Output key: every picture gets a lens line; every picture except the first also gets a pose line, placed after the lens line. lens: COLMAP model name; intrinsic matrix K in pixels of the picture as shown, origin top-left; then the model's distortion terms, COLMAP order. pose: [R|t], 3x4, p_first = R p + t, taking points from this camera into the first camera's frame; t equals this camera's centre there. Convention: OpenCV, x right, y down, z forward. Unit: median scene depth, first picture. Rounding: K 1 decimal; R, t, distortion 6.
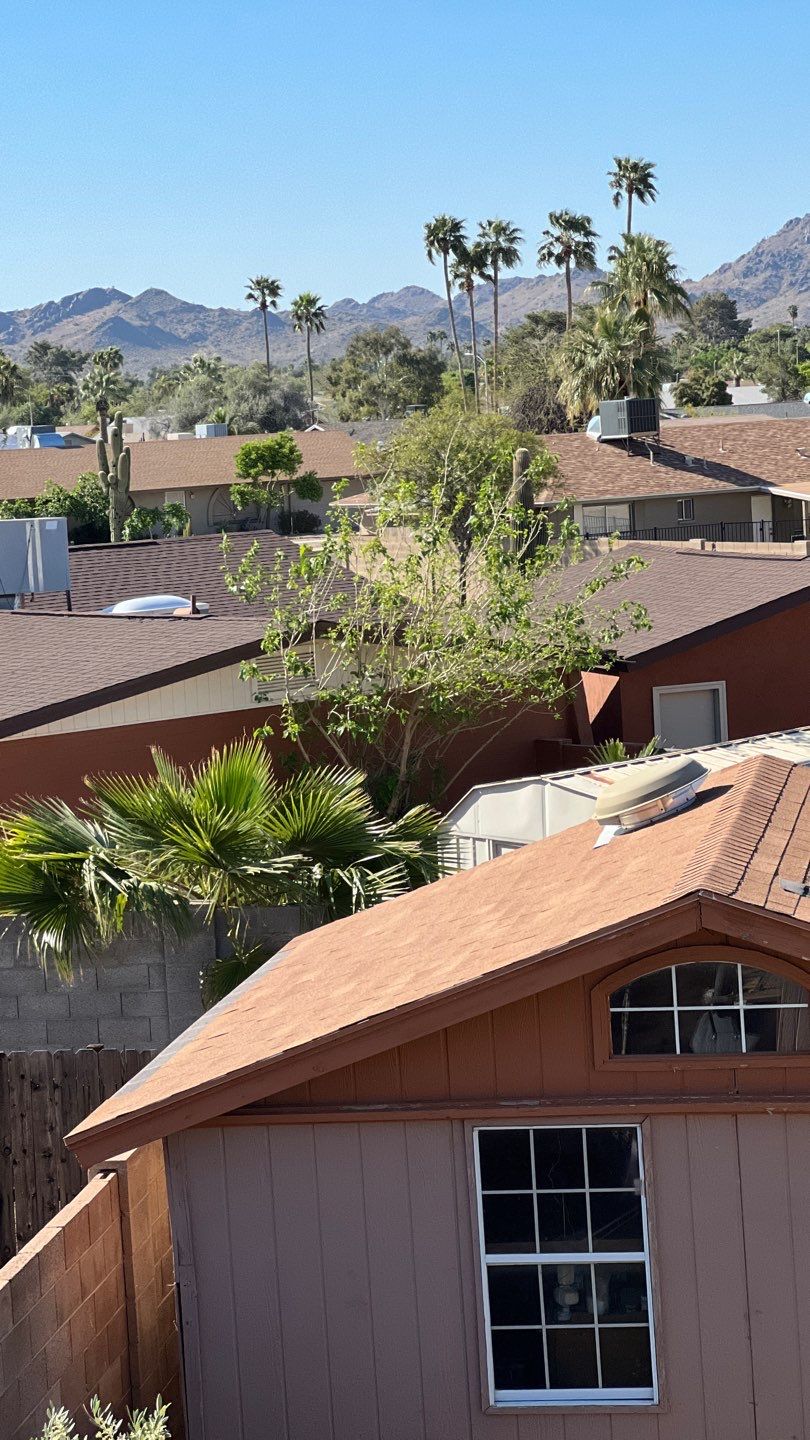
lens RADIAL K [[3216.8, 0, 405.0], [0, 3216.8, 720.0], [0, 0, 1]] dist [0.032186, 0.301170]
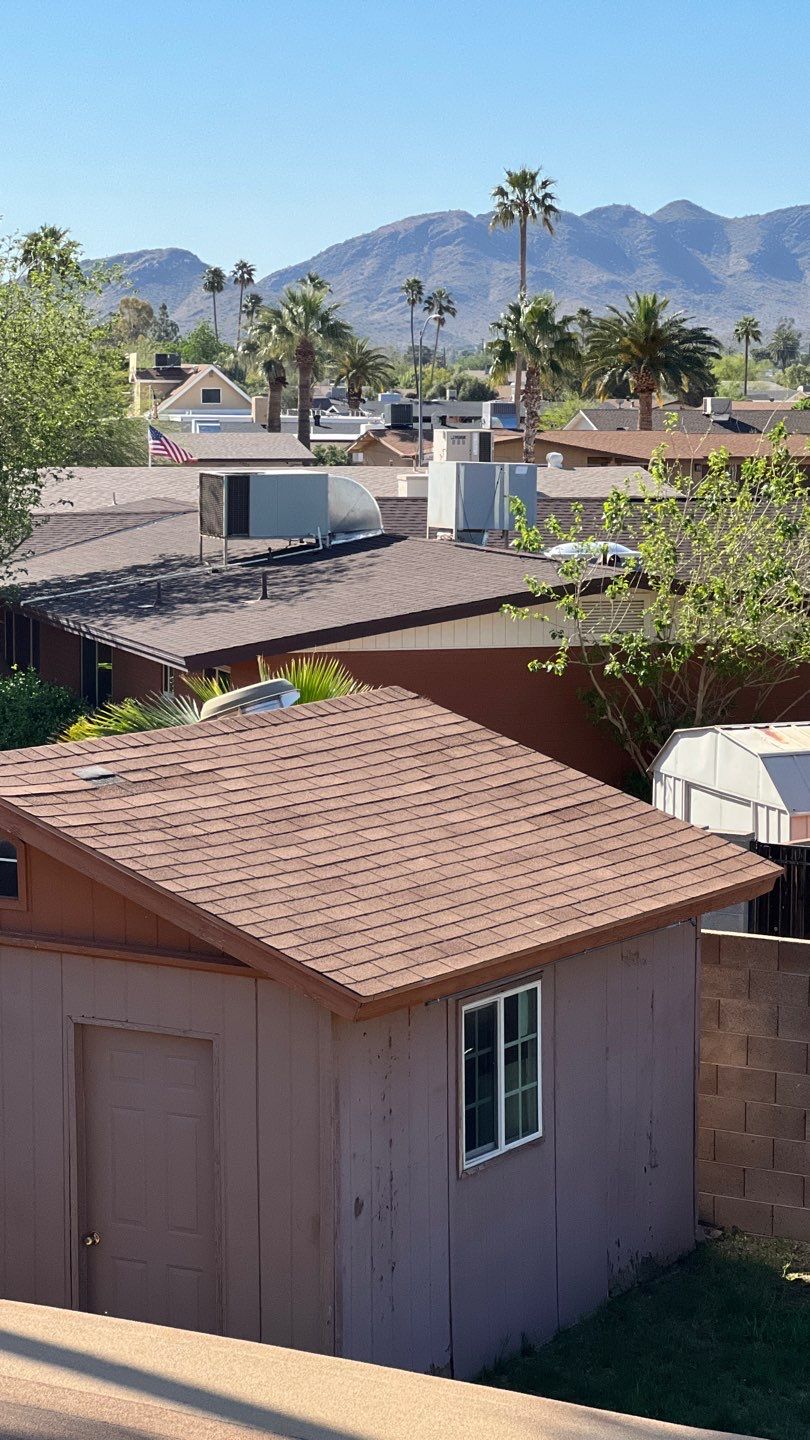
lens RADIAL K [[3216.8, 0, 405.0], [0, 3216.8, 720.0], [0, 0, 1]] dist [0.032186, 0.301170]
pose [[0.932125, 0.099653, -0.348154, 0.314015], [-0.094478, 0.995017, 0.031857, -0.008864], [0.349594, 0.003198, 0.936896, -0.054237]]
